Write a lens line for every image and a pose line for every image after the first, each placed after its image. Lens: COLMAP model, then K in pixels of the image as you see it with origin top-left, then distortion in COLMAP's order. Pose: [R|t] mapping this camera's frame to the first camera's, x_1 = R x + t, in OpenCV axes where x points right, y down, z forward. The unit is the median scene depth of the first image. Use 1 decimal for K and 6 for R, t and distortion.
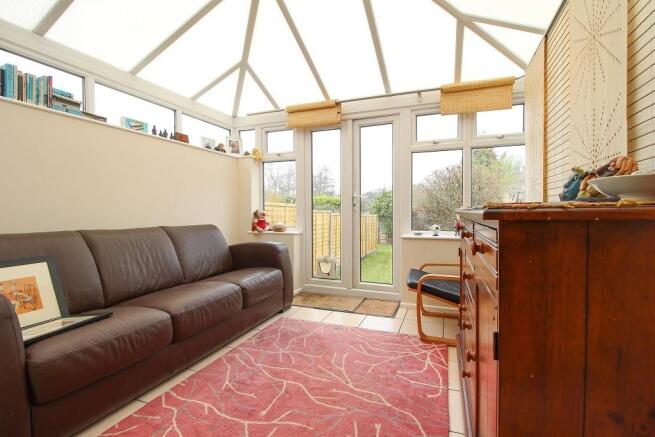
lens RADIAL K [[306.5, 0, 327.3], [0, 306.5, 218.1], [0, 0, 1]] dist [-0.000412, -0.002954]
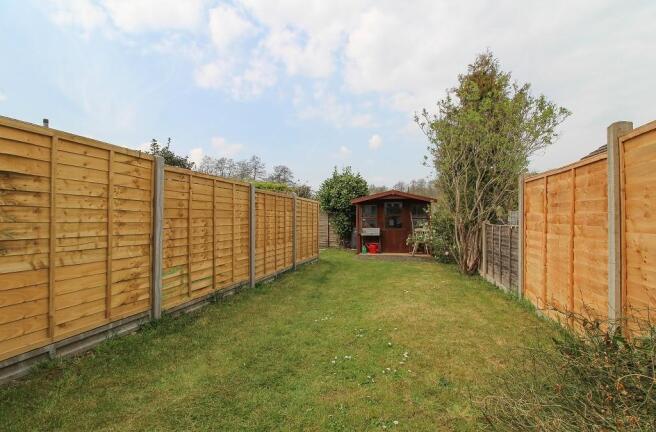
lens RADIAL K [[307.0, 0, 328.7], [0, 307.0, 217.1], [0, 0, 1]] dist [-0.000412, -0.002954]
pose [[0.992374, 0.001500, 0.123253, 0.080467], [0.001271, 0.999748, -0.022403, 0.028346], [-0.123256, 0.022388, 0.992122, 0.283610]]
